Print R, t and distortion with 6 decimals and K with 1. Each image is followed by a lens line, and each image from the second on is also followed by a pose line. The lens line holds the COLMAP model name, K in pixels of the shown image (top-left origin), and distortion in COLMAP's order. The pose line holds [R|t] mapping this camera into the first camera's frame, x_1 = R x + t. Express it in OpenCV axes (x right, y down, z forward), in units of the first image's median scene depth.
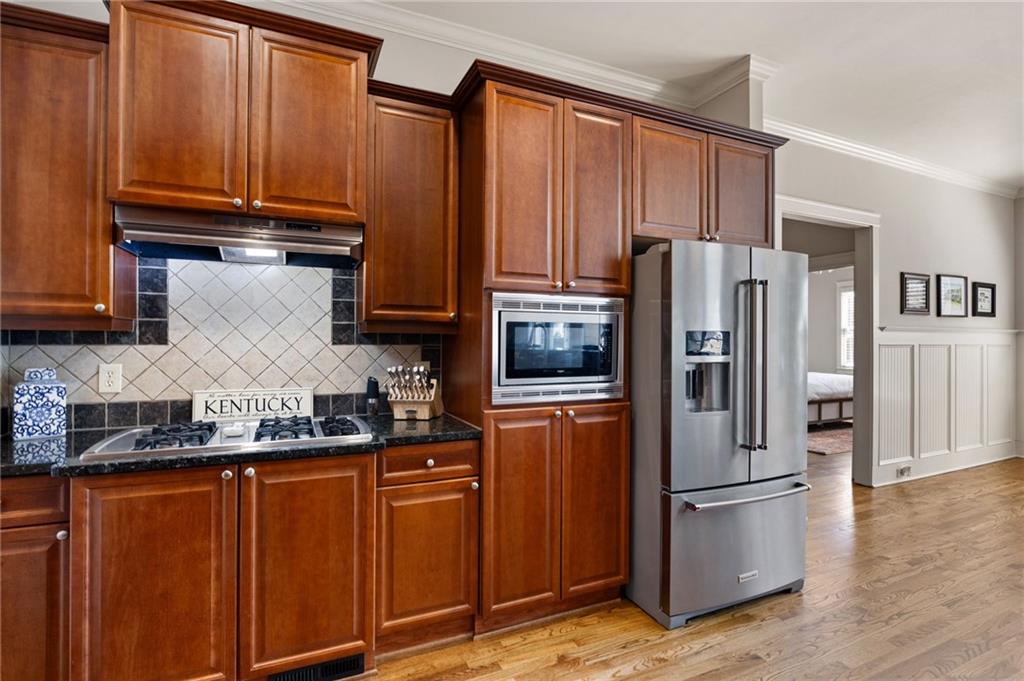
lens RADIAL K [[481.1, 0, 512.0], [0, 481.1, 340.5], [0, 0, 1]] dist [-0.024054, -0.000258]
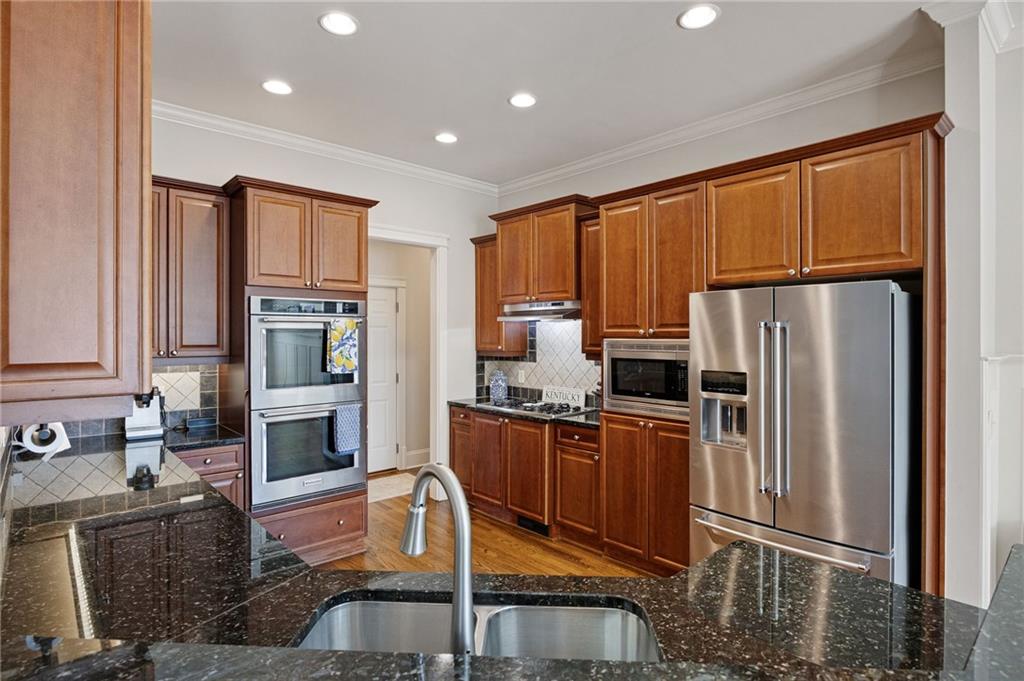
lens RADIAL K [[533.3, 0, 512.0], [0, 533.3, 340.5], [0, 0, 1]] dist [-0.000985, -0.000116]
pose [[0.311999, 0.005170, -0.950068, 1.480782], [0.003035, 0.999975, 0.006438, -0.103545], [0.950077, -0.004892, 0.311976, 0.159857]]
